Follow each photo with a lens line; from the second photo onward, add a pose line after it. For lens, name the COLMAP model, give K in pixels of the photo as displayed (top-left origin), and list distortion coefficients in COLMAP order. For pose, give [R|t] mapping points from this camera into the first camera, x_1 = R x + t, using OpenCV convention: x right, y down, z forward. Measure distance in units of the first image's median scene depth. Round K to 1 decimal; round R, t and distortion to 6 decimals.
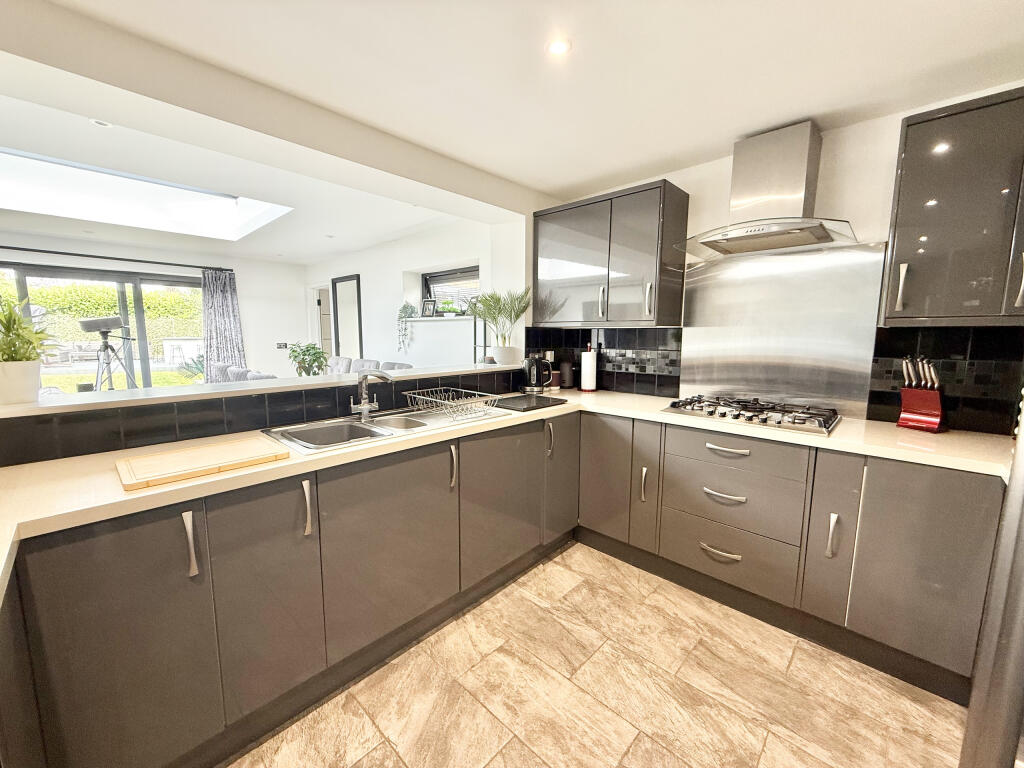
lens RADIAL K [[408.4, 0, 507.3], [0, 408.4, 385.7], [0, 0, 1]] dist [-0.003127, -0.000010]
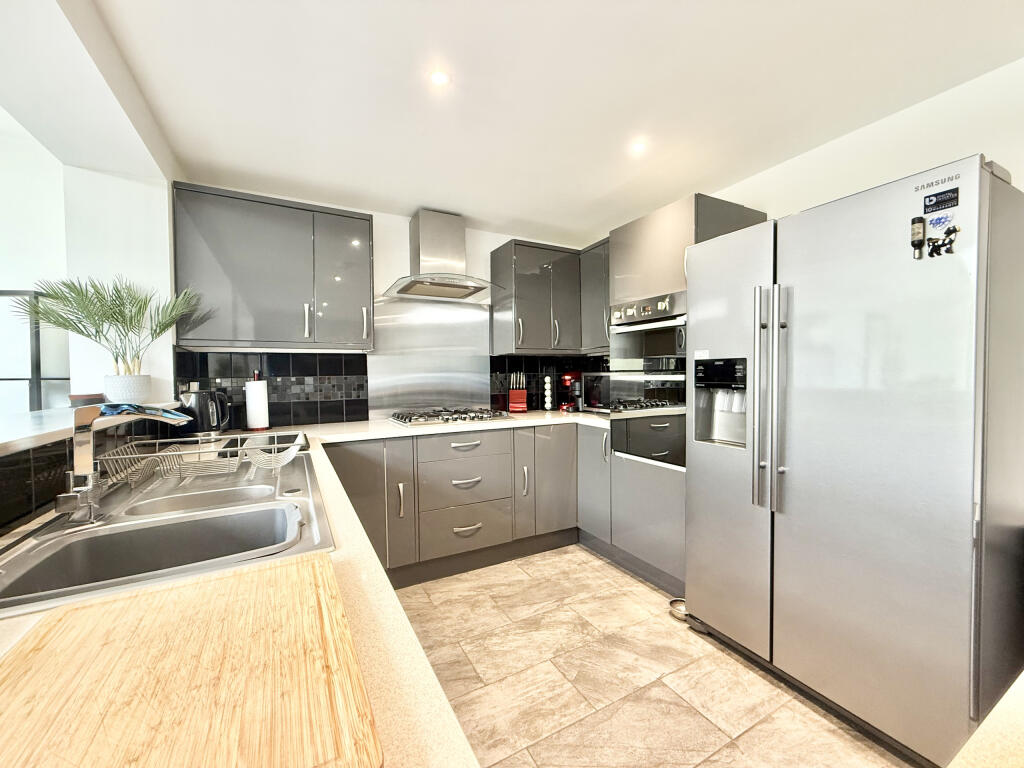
lens RADIAL K [[408.4, 0, 510.7], [0, 408.4, 383.9], [0, 0, 1]] dist [-0.003127, -0.000010]
pose [[0.303625, -0.029033, 0.952349, -0.700960], [0.138469, 0.990268, -0.013957, 0.004453], [-0.942676, 0.136109, 0.304690, 0.487453]]
